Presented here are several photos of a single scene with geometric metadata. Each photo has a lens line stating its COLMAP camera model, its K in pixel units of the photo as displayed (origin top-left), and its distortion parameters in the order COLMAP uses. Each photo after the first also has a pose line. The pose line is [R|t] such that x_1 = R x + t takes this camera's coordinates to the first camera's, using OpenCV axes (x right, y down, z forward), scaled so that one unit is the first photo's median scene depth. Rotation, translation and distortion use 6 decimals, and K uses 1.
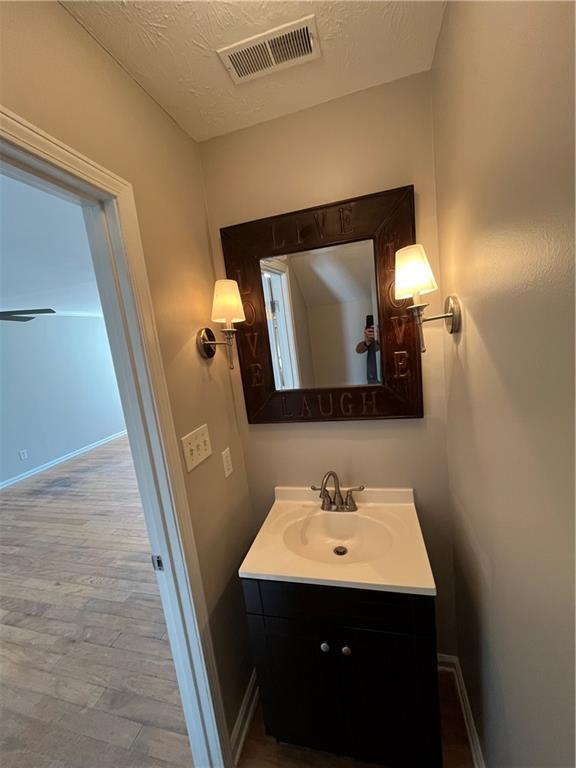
lens RADIAL K [[314.8, 0, 288.0], [0, 314.8, 384.0], [0, 0, 1]] dist [-0.000278, -0.000057]
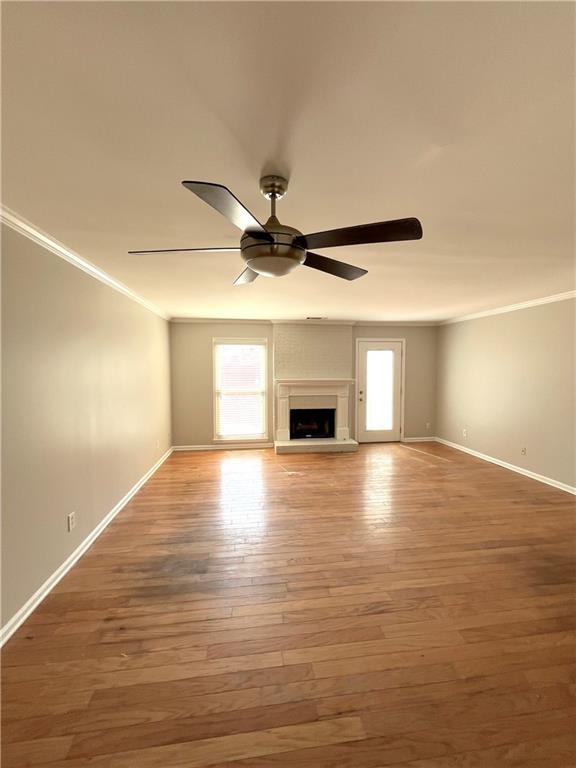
lens RADIAL K [[314.8, 0, 288.0], [0, 314.8, 384.0], [0, 0, 1]] dist [-0.000278, -0.000057]
pose [[0.916746, 0.088330, 0.389583, -0.827660], [-0.039721, 0.990570, -0.131122, 0.053629], [-0.397491, 0.104731, 0.911610, 0.378881]]
